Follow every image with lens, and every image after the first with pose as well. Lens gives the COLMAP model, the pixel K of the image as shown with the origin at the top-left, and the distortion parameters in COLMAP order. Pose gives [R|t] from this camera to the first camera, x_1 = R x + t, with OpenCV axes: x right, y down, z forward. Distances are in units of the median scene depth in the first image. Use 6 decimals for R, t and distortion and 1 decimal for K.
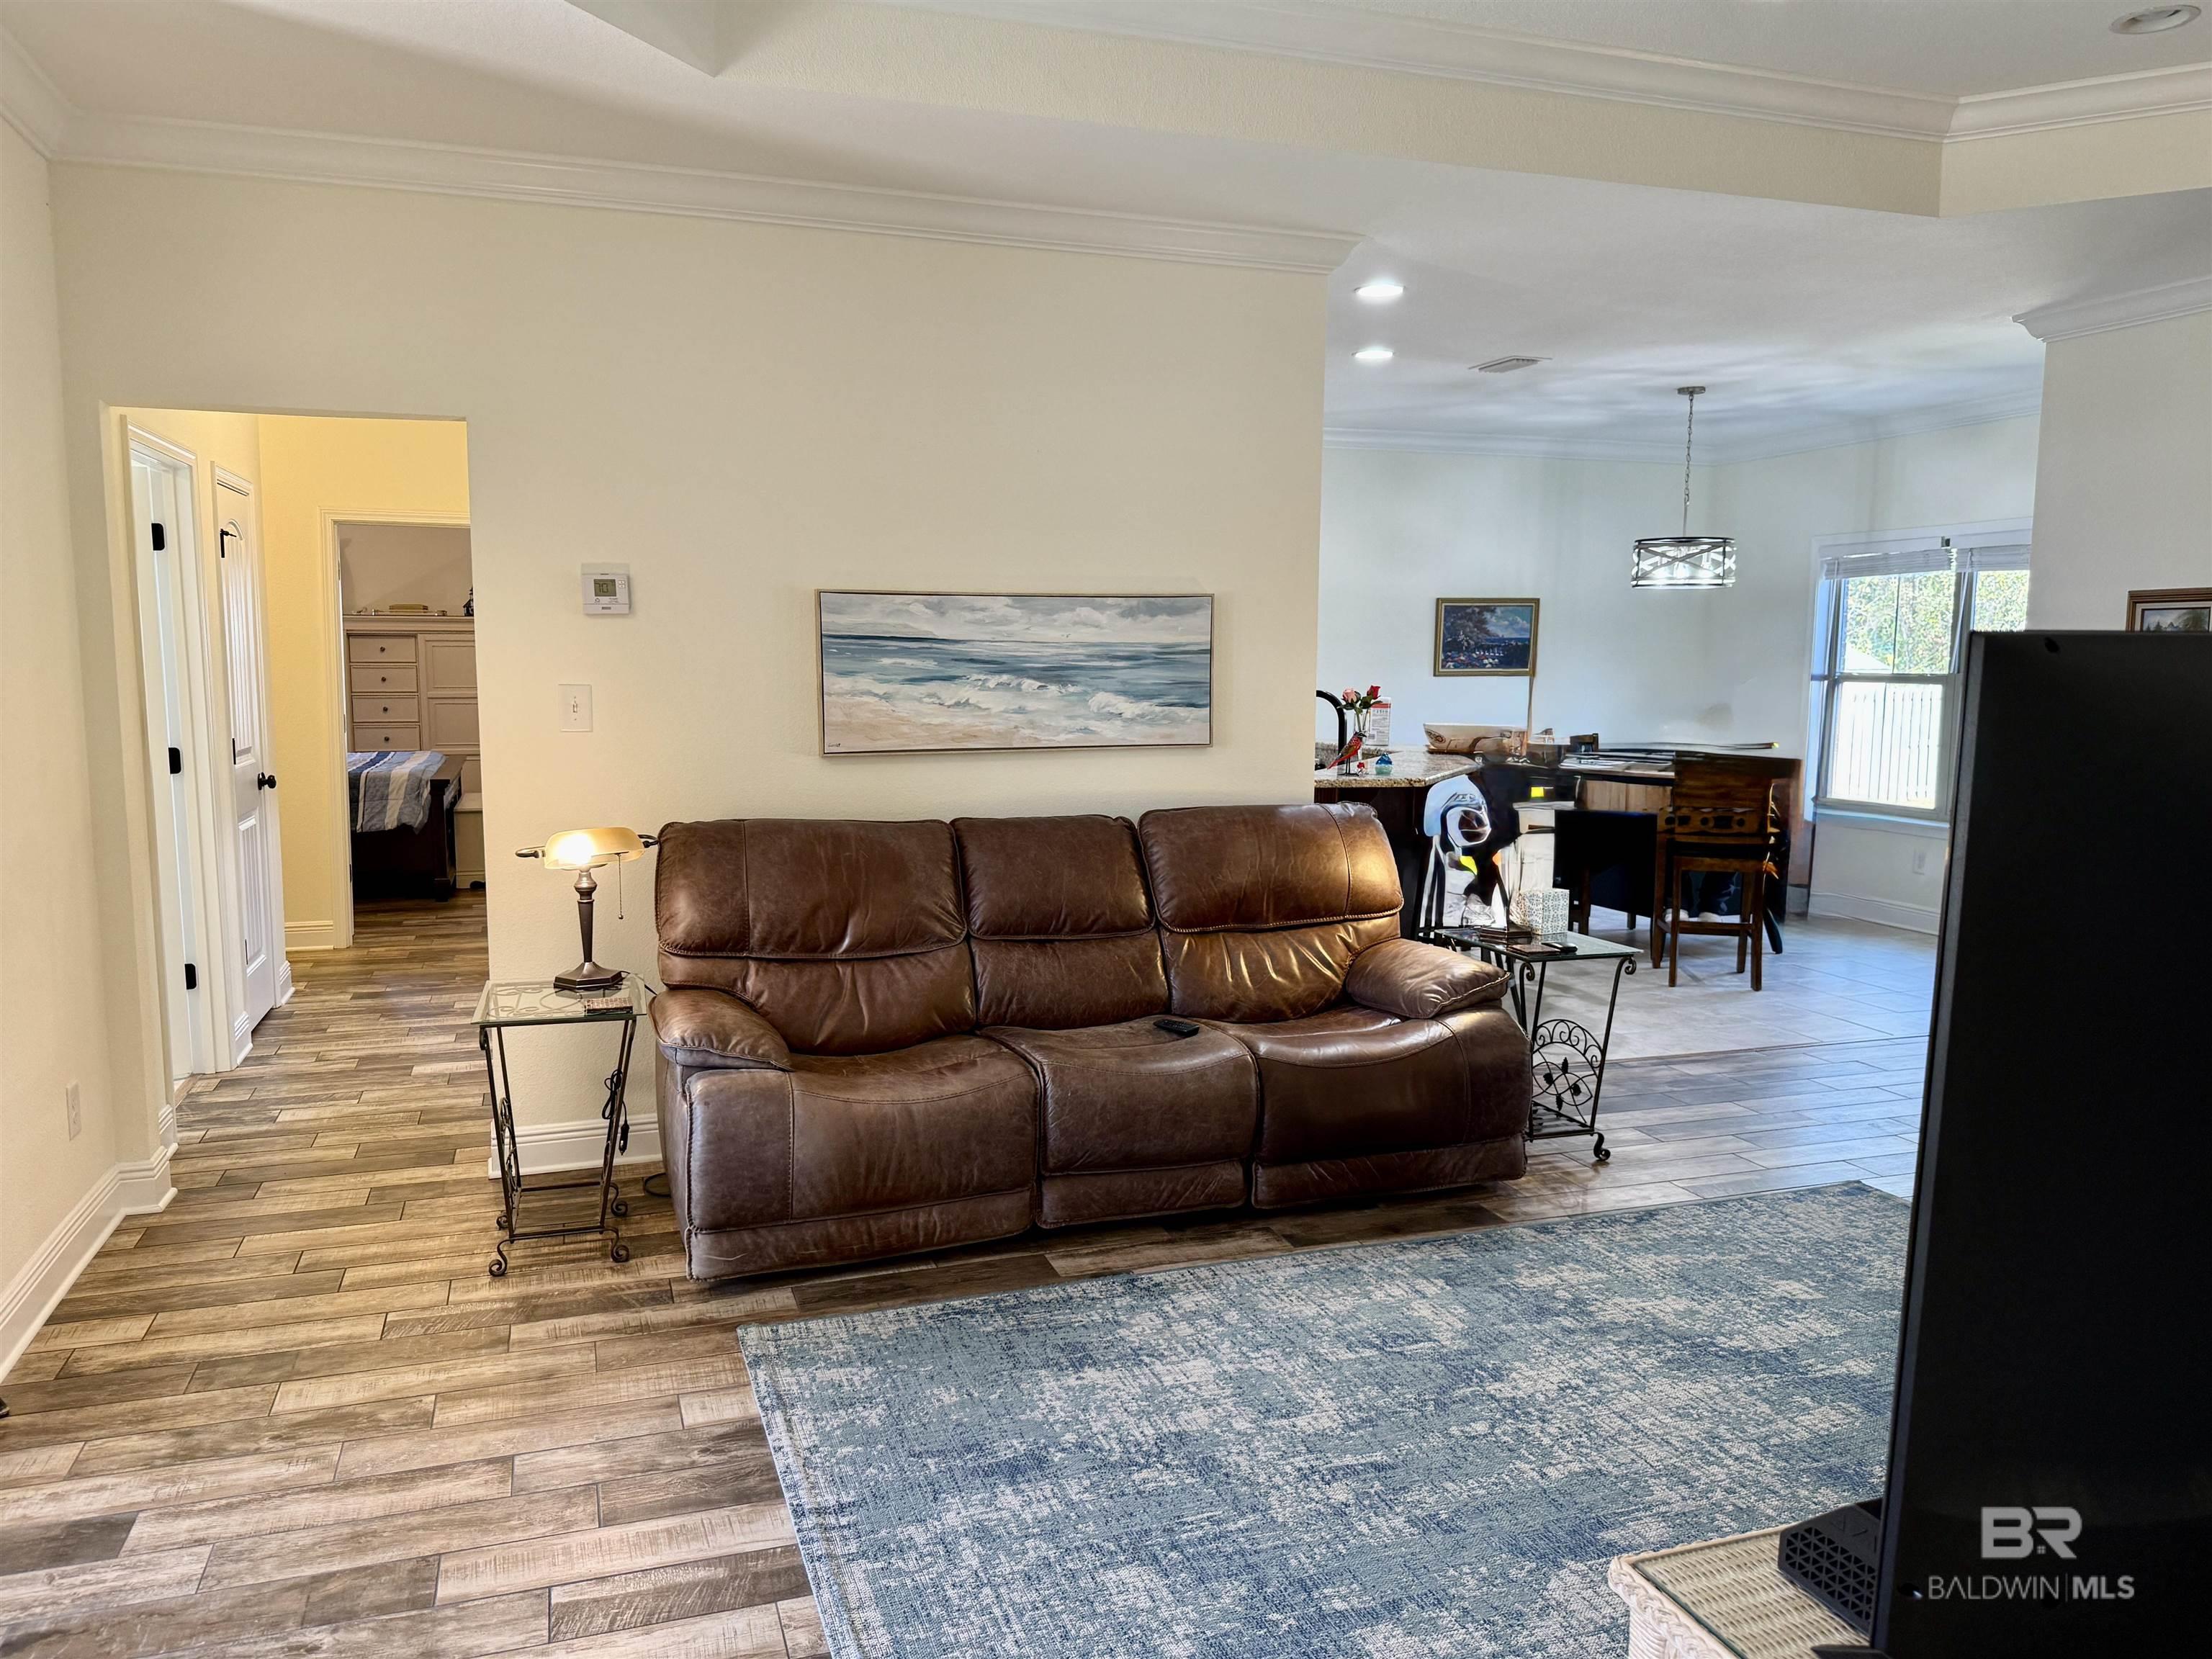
lens RADIAL K [[1572.4, 0, 1106.0], [0, 1572.4, 829.5], [0, 0, 1]] dist [0.157478, -0.284809]
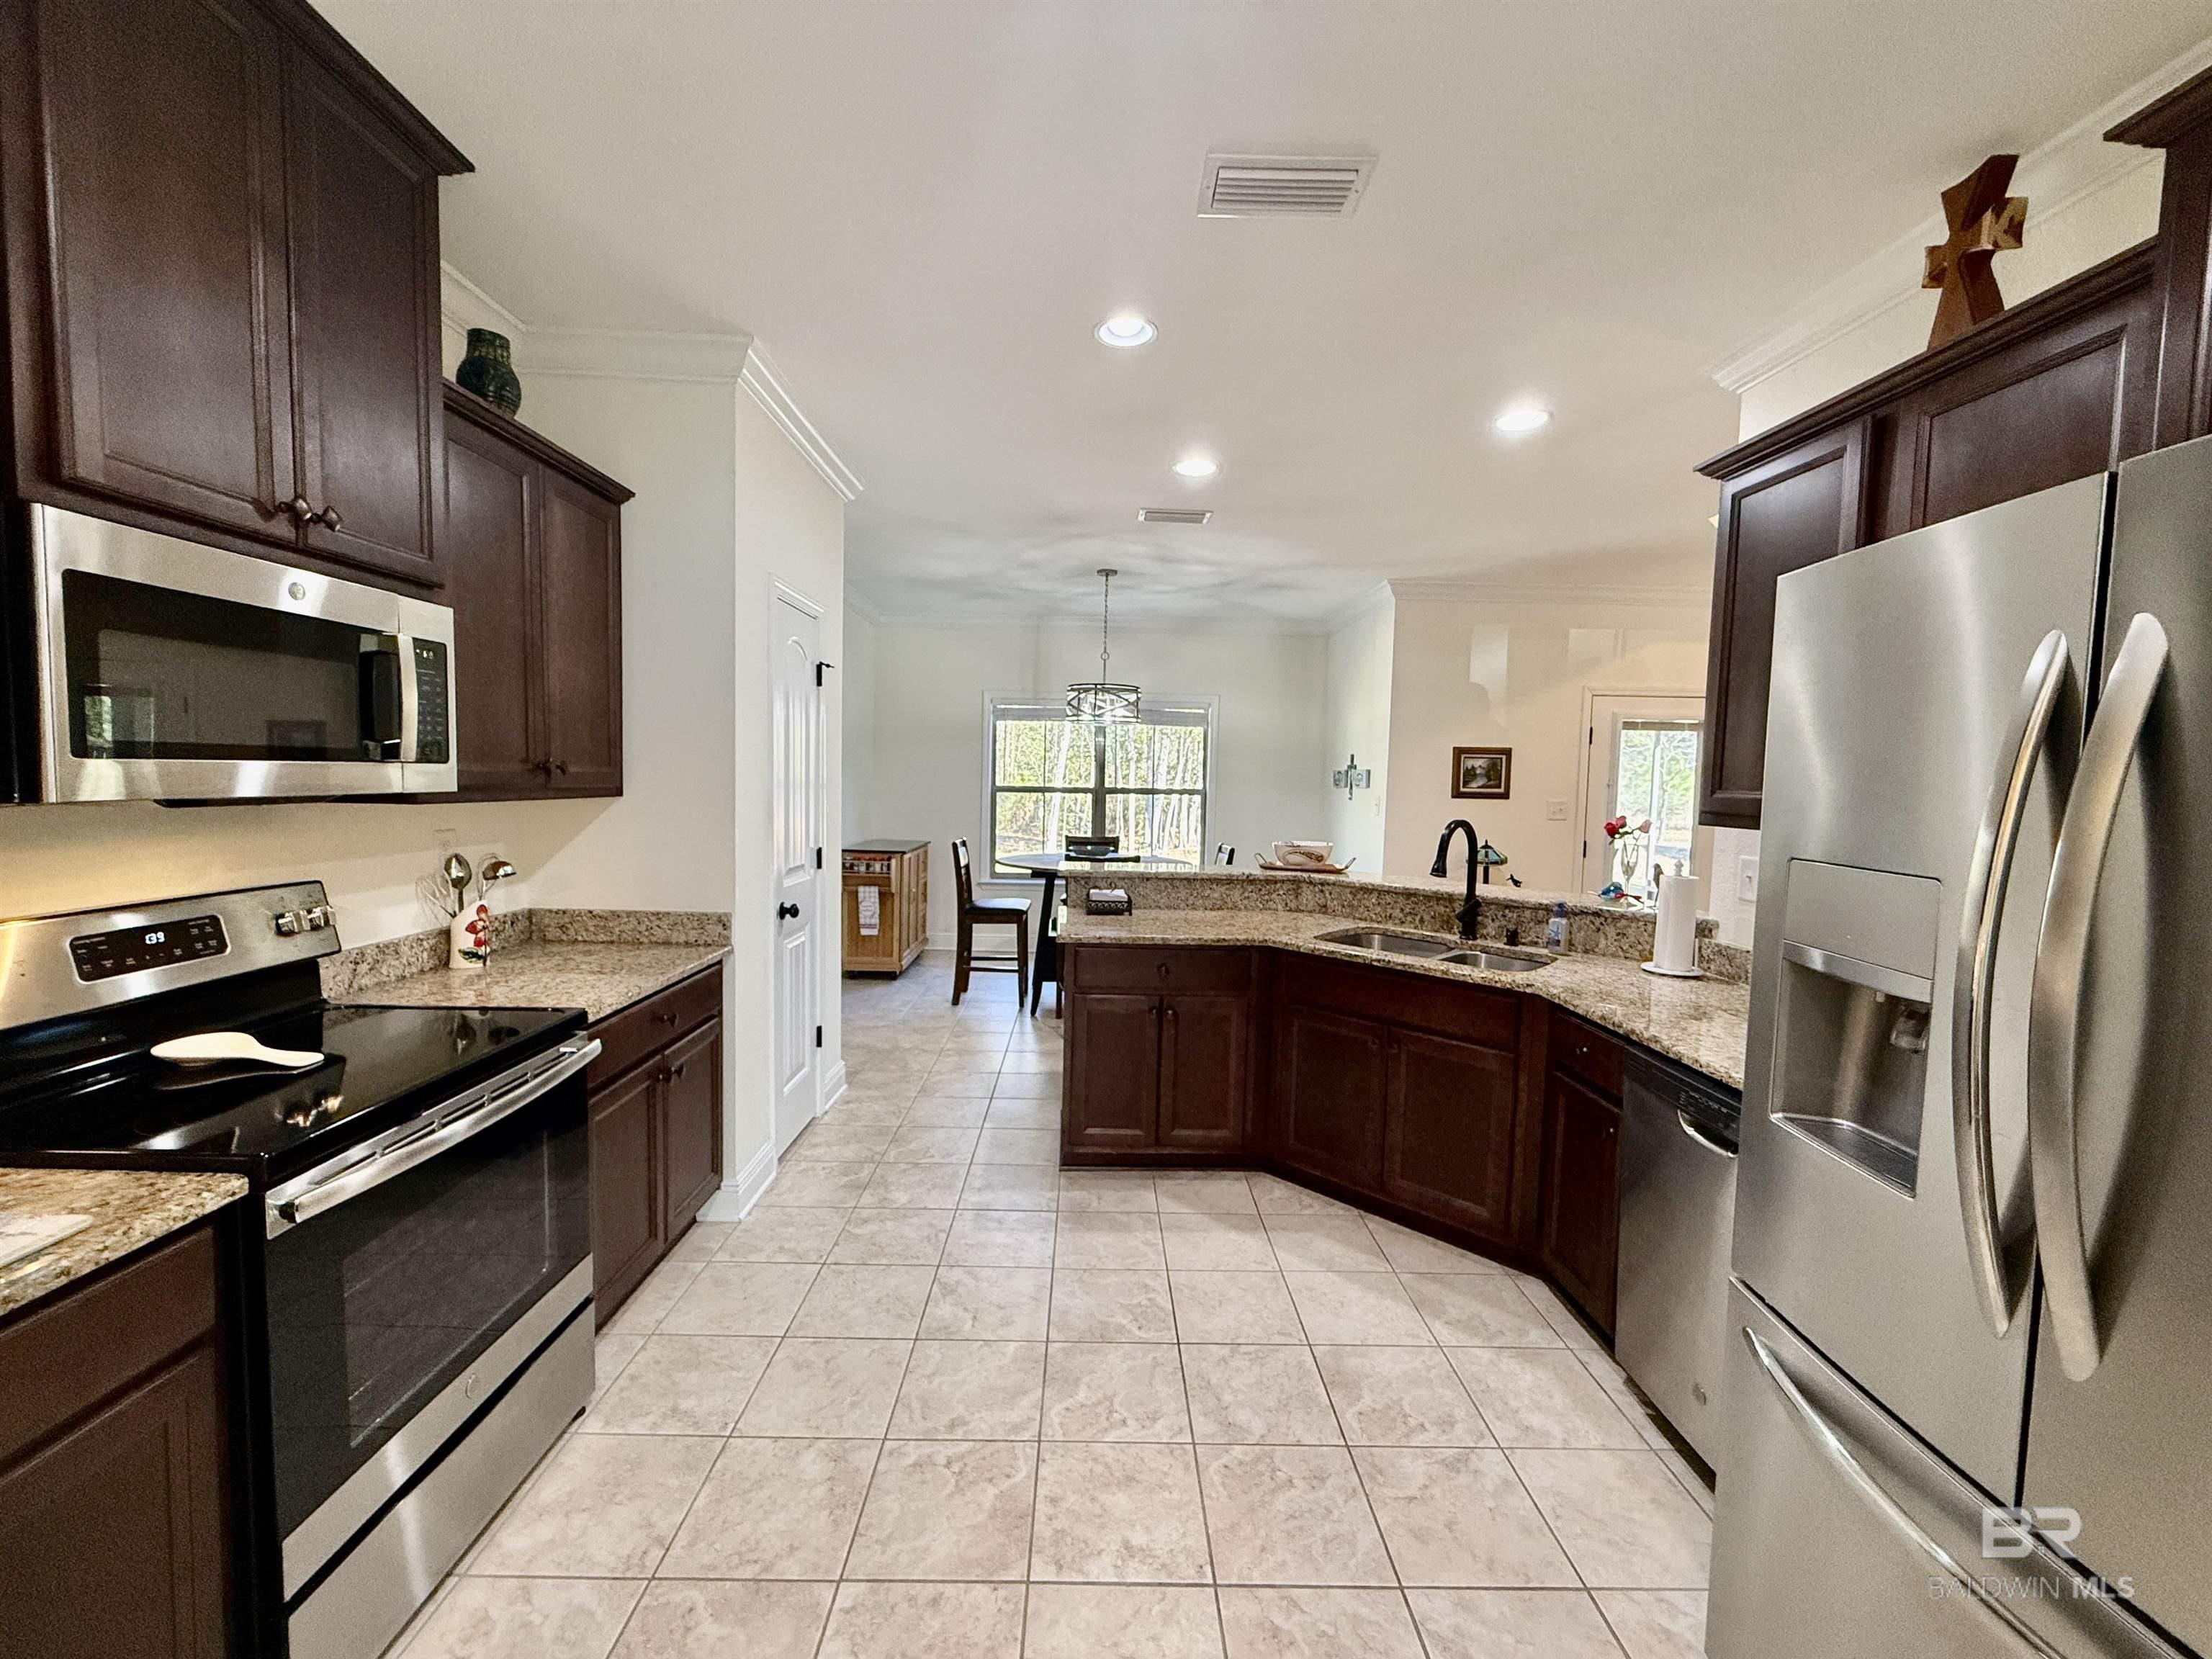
lens RADIAL K [[884.3, 0, 1101.2], [0, 884.3, 831.6], [0, 0, 1]] dist [-0.001652, -0.000551]
pose [[0.321174, -0.058979, 0.945182, -0.546777], [0.085269, 0.995806, 0.033164, -0.154303], [-0.943174, 0.069943, 0.324856, 1.349758]]
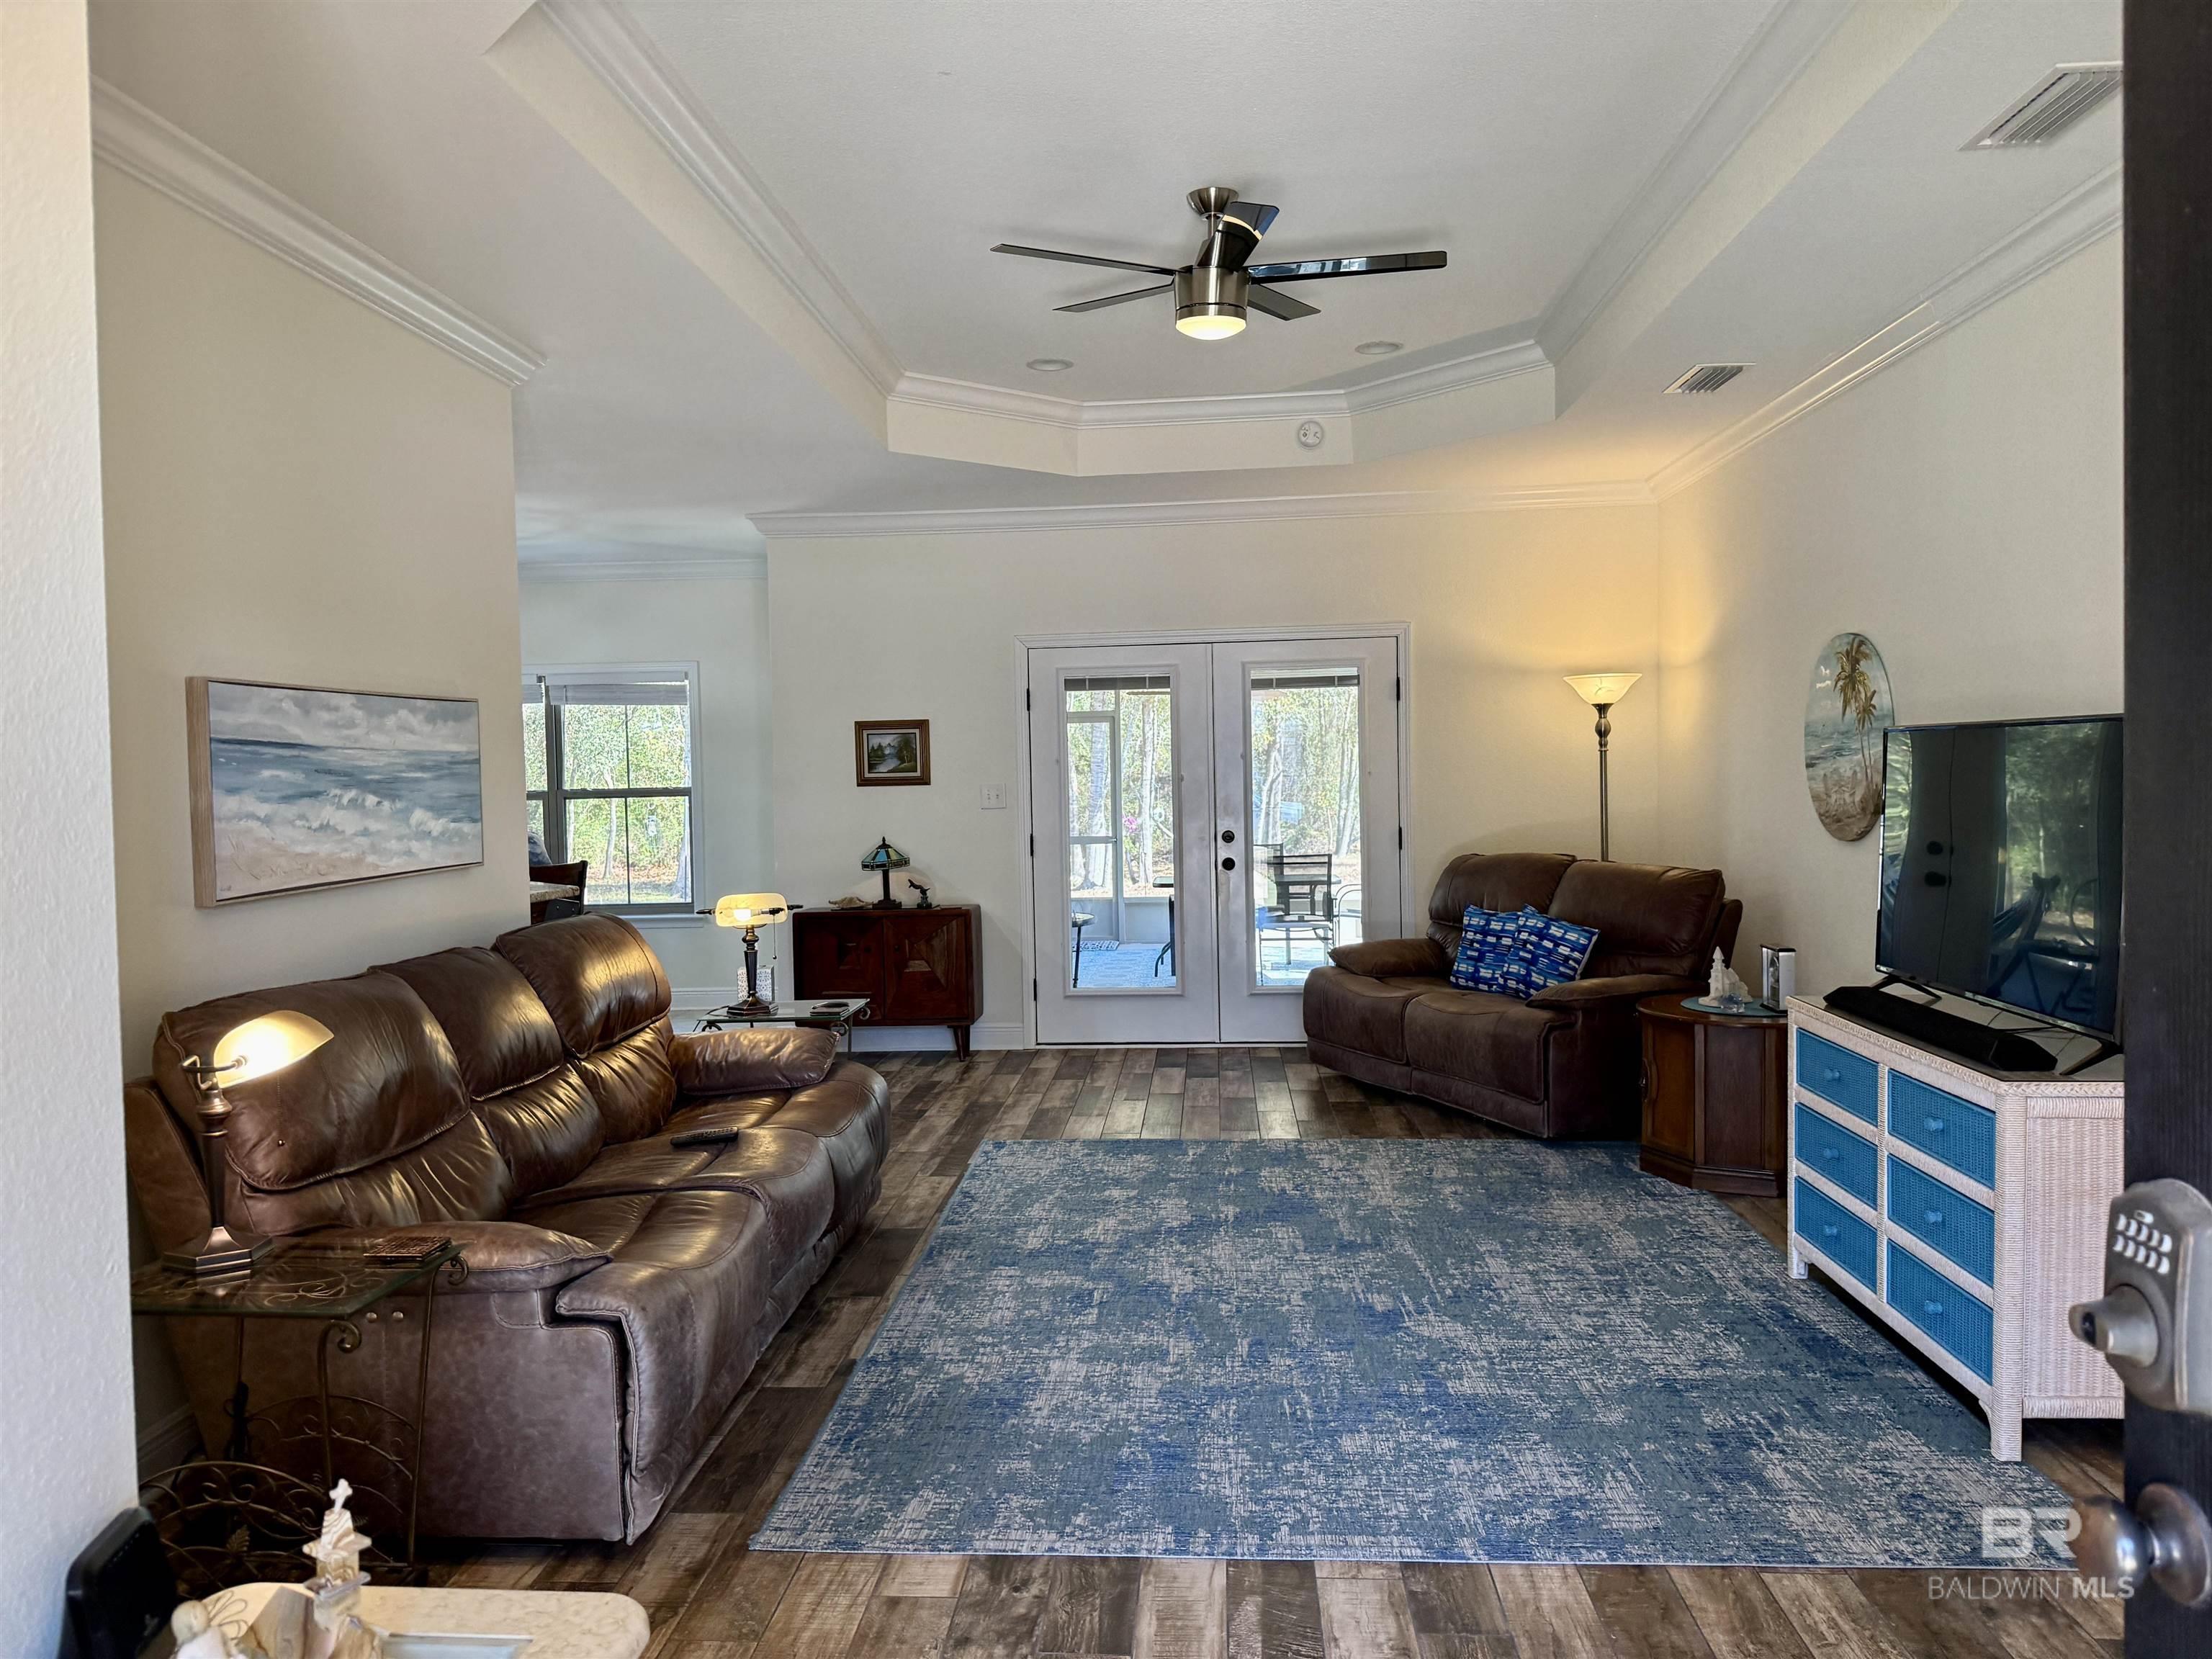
lens RADIAL K [[1523.4, 0, 1093.0], [0, 1523.4, 820.4], [0, 0, 1]] dist [0.120901, -0.184305]
pose [[0.401664, -0.040800, 0.914878, -0.648462], [0.122687, 0.992399, -0.009607, -0.027998], [-0.907532, 0.116103, 0.403617, 0.335914]]
